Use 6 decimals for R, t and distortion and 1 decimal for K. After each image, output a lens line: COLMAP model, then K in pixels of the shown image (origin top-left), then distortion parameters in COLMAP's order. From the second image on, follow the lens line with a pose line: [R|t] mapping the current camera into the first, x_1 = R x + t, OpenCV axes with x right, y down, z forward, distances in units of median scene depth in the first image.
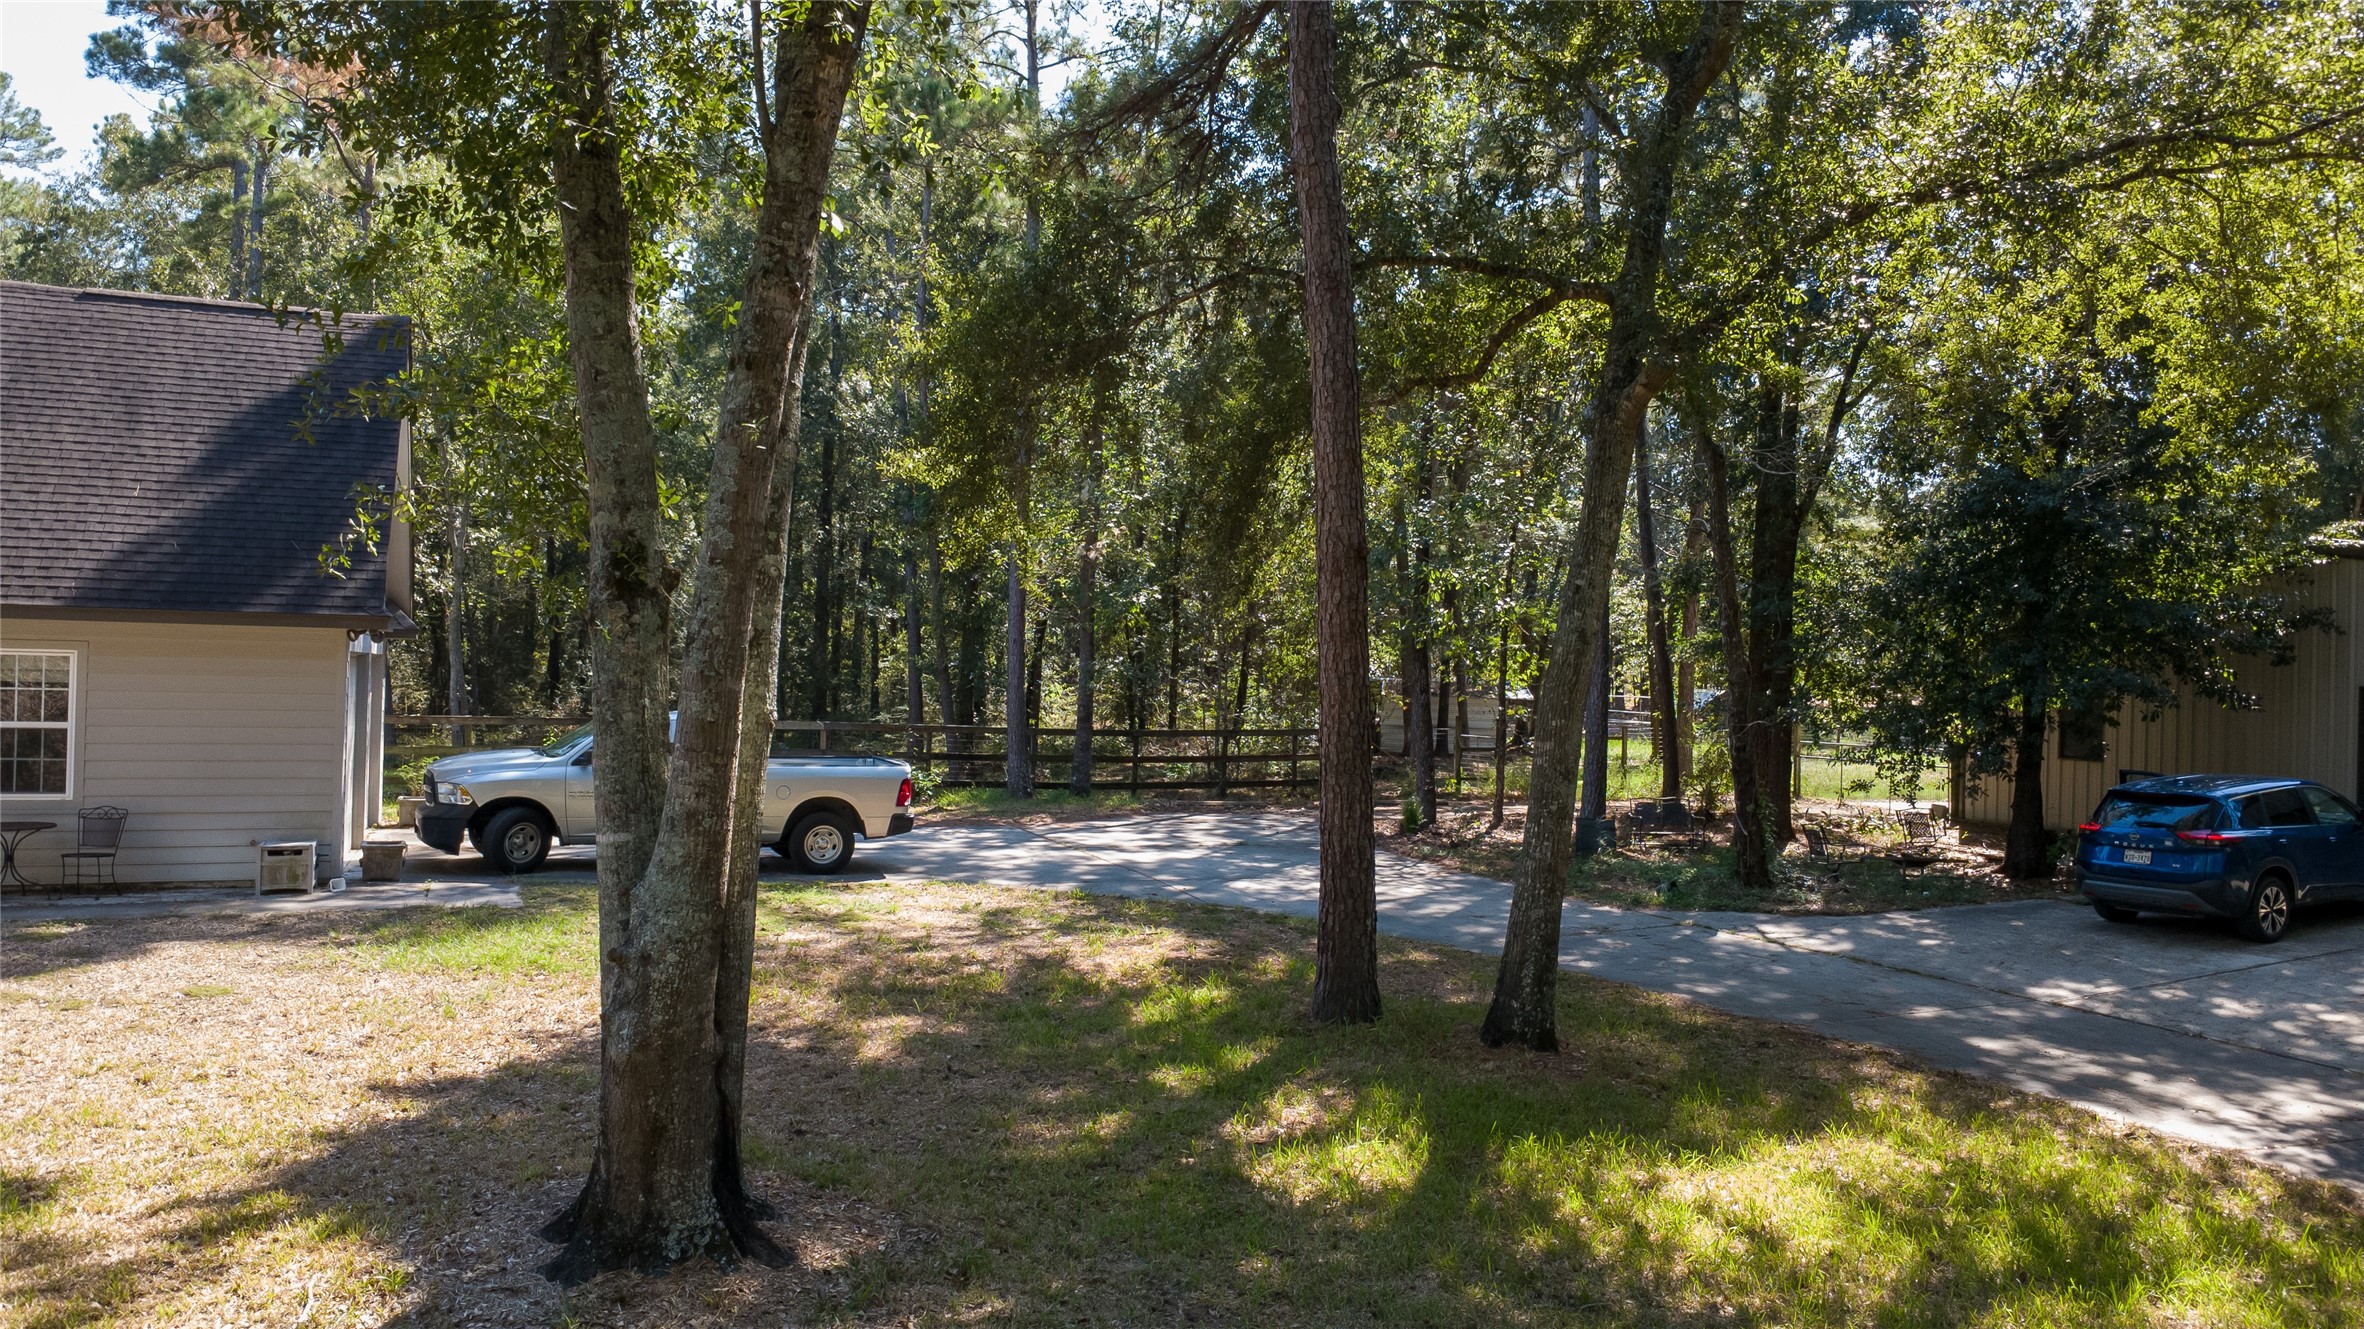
lens RADIAL K [[1644.4, 0, 1179.1], [0, 1644.4, 672.7], [0, 0, 1]] dist [0.025929, -0.026812]
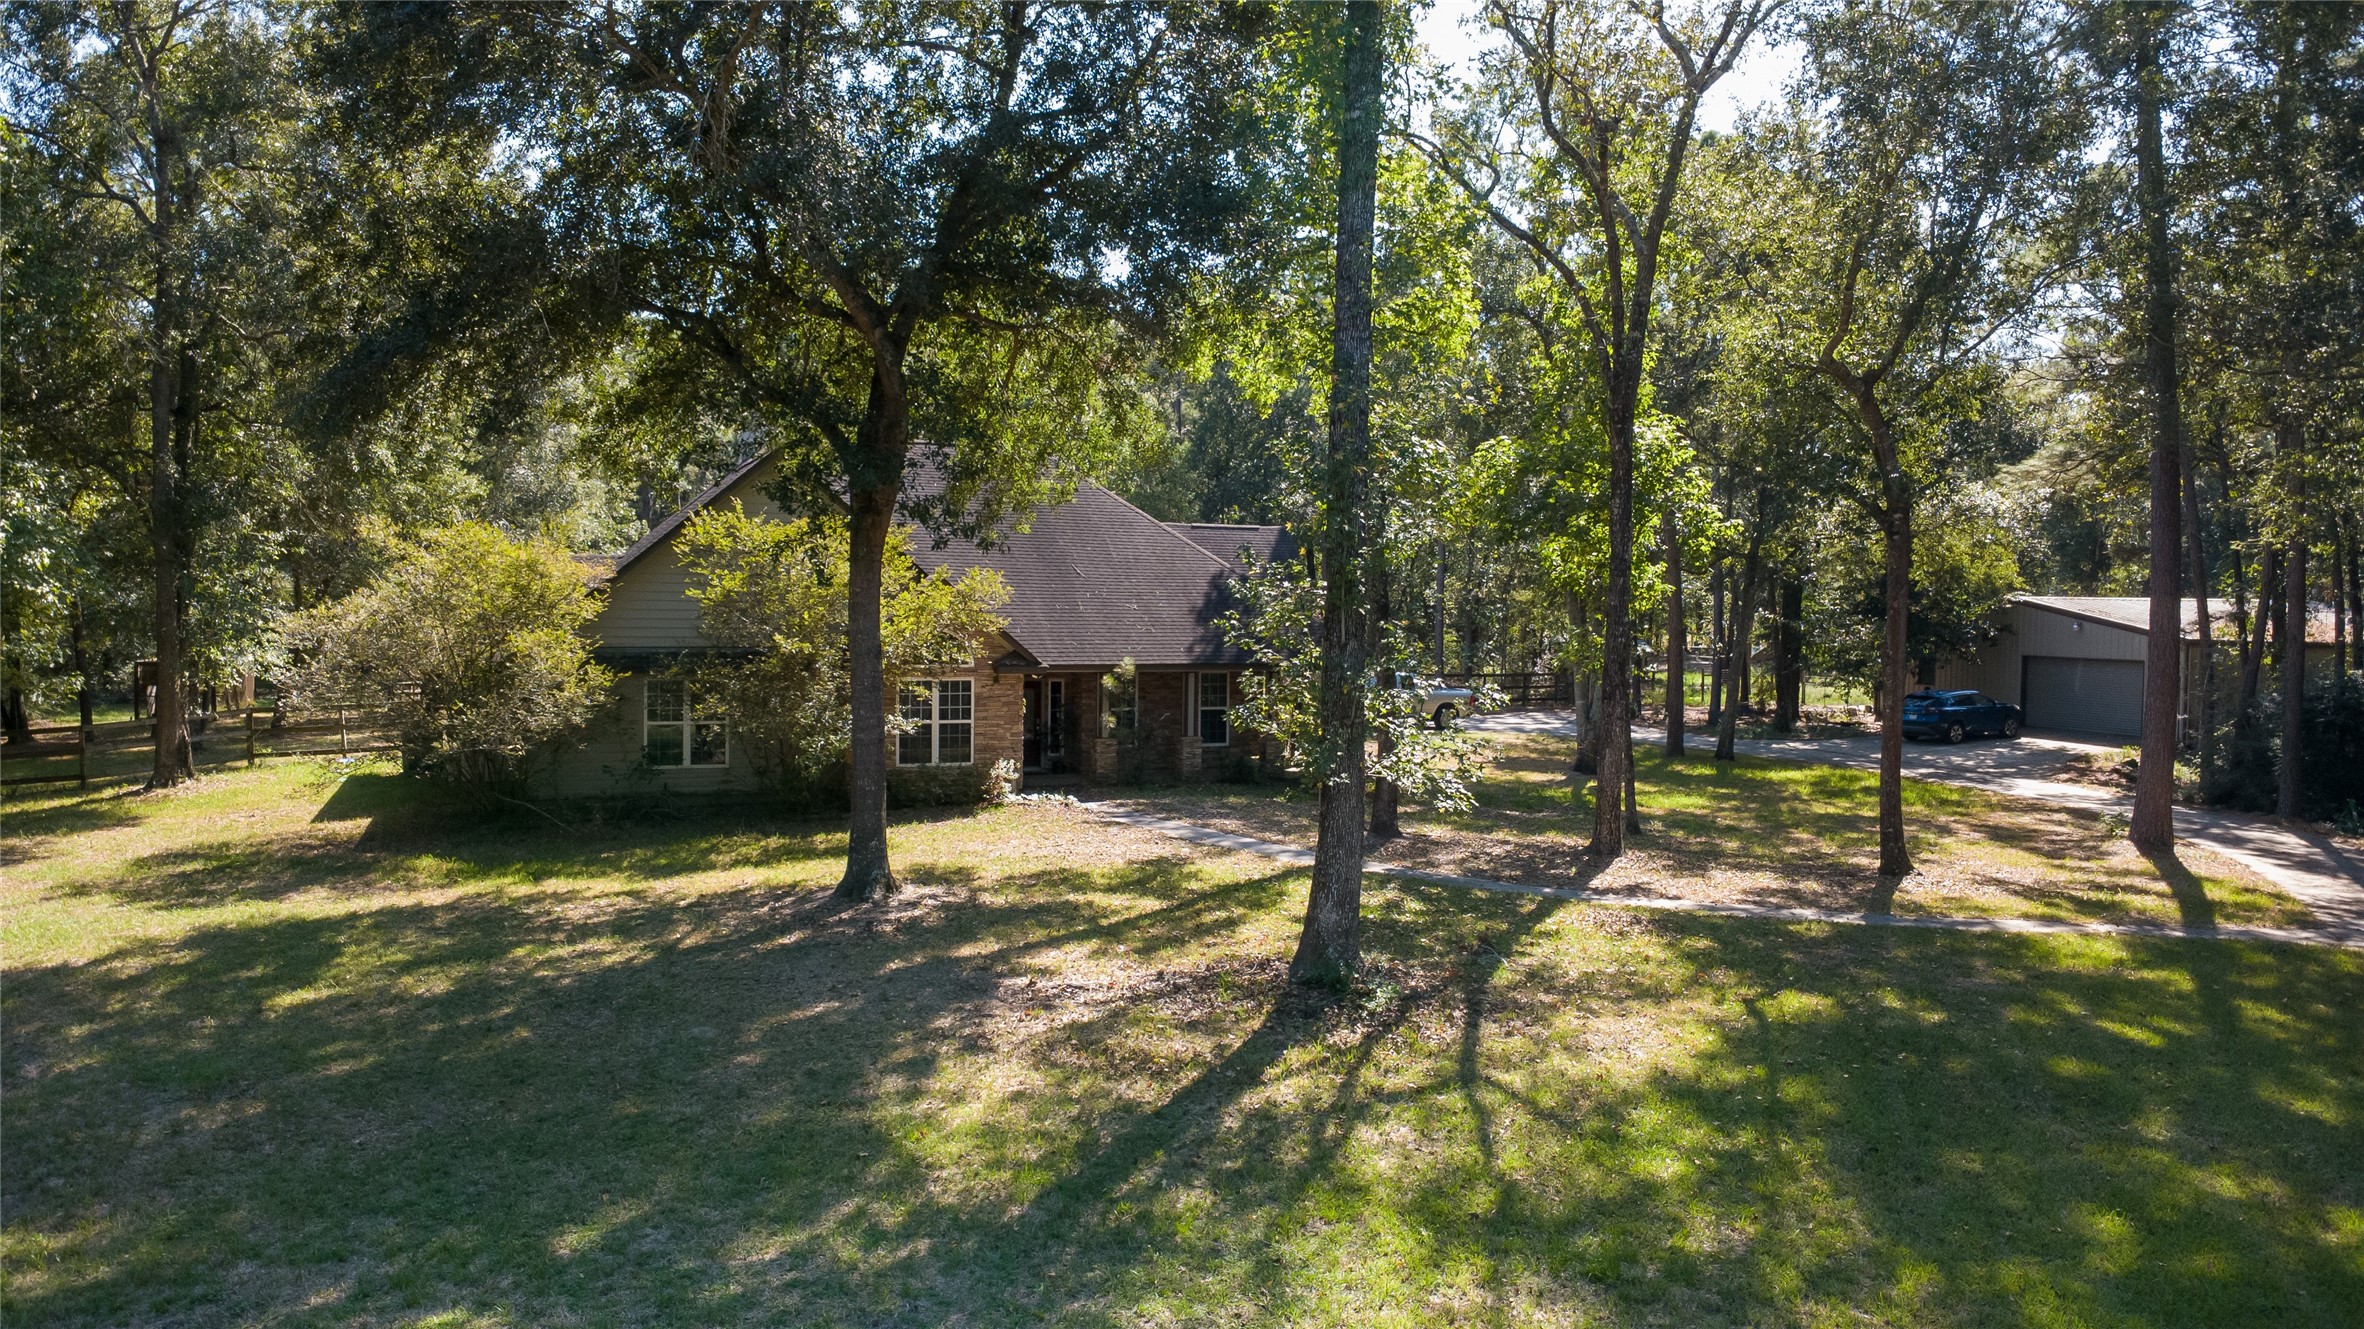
lens RADIAL K [[1644.4, 0, 1179.1], [0, 1644.4, 672.7], [0, 0, 1]] dist [0.025929, -0.026812]
pose [[0.999911, -0.008769, -0.010021, -0.668853], [0.009178, 0.999095, 0.041537, -0.097227], [0.009648, -0.041625, 0.999087, -1.853539]]
